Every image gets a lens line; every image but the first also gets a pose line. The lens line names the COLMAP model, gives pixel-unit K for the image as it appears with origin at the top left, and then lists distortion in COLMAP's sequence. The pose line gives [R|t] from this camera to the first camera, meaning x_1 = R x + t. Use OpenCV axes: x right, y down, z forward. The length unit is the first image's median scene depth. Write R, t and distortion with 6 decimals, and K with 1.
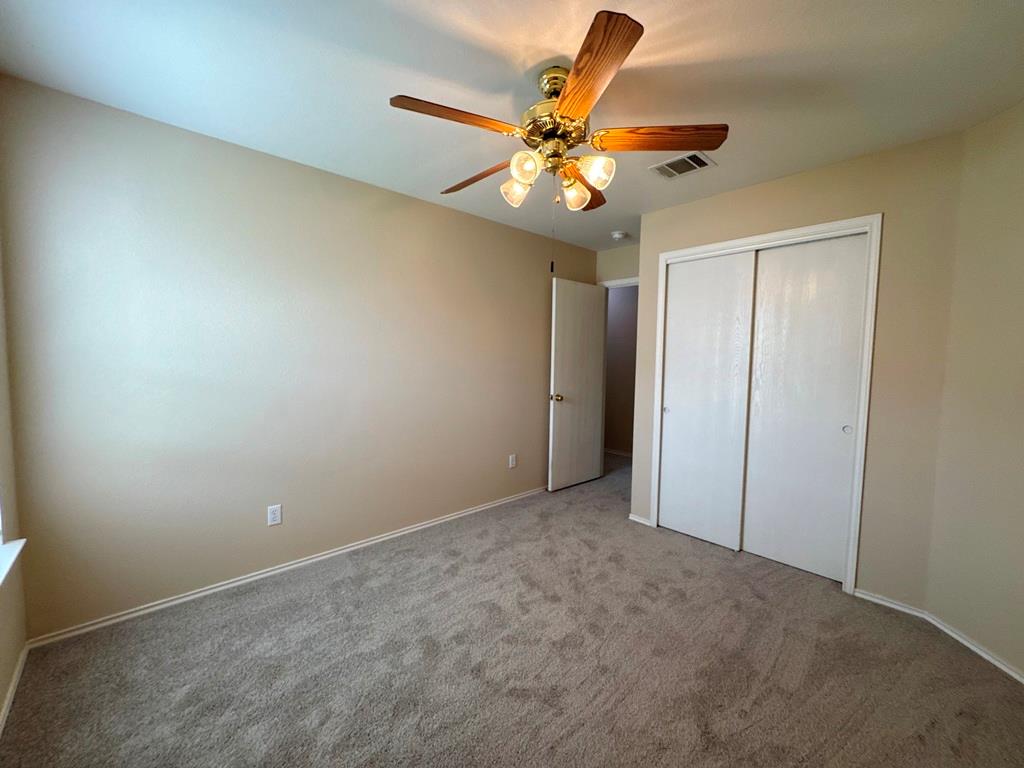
lens RADIAL K [[409.9, 0, 512.7], [0, 409.9, 381.9], [0, 0, 1]] dist [-0.004437, 0.000872]
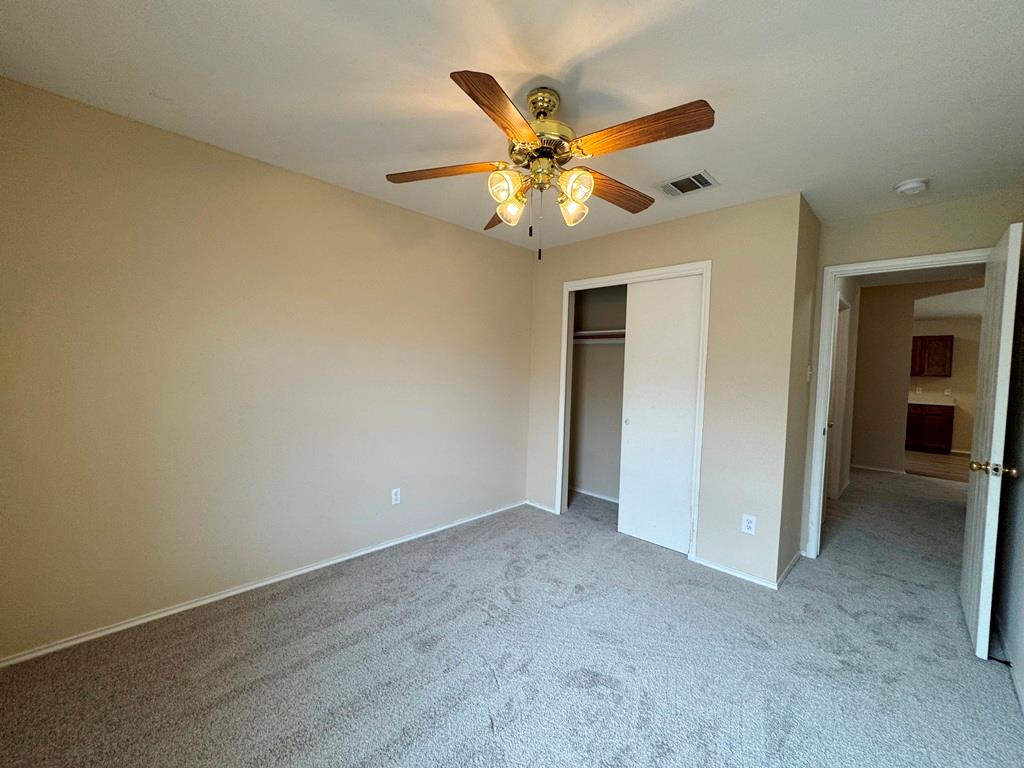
lens RADIAL K [[409.9, 0, 517.2], [0, 409.9, 387.8], [0, 0, 1]] dist [-0.004437, 0.000872]
pose [[0.997129, 0.026730, 0.070840, -0.077868], [-0.024642, 0.999240, -0.030197, 0.004029], [-0.071594, 0.028365, 0.997030, 0.088713]]
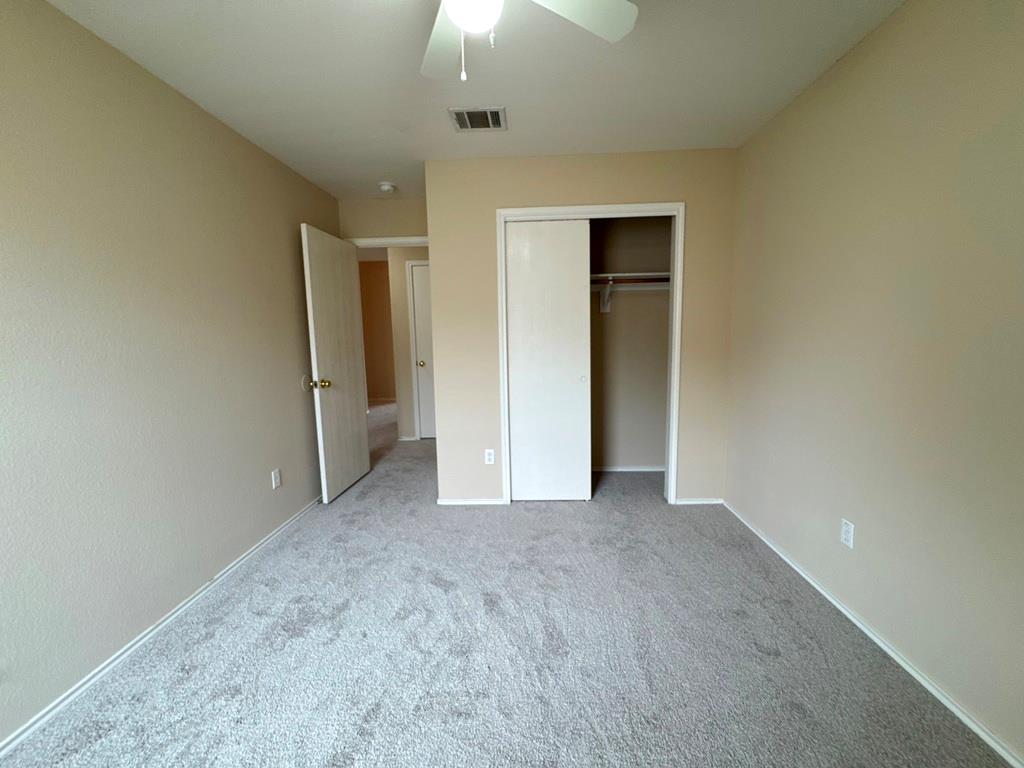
lens RADIAL K [[409.9, 0, 521.5], [0, 409.9, 384.3], [0, 0, 1]] dist [-0.004437, 0.000872]
pose [[0.708901, -0.117711, 0.695417, -0.163247], [0.073875, 0.992944, 0.092765, -0.004446], [-0.701429, -0.014387, 0.712594, 0.187216]]
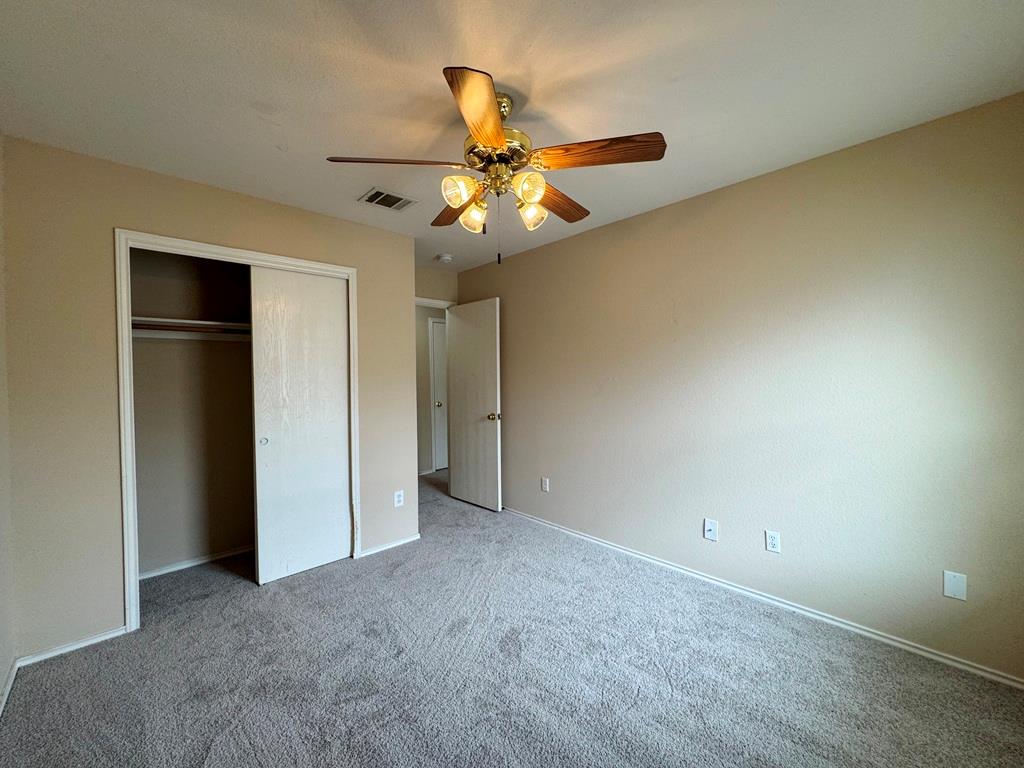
lens RADIAL K [[409.9, 0, 503.4], [0, 409.9, 385.0], [0, 0, 1]] dist [-0.004437, 0.000872]
pose [[-0.023121, -0.020209, 0.999528, -0.323745], [0.097045, 0.995029, 0.022363, -0.014261], [-0.995011, 0.097517, -0.021045, 0.370828]]
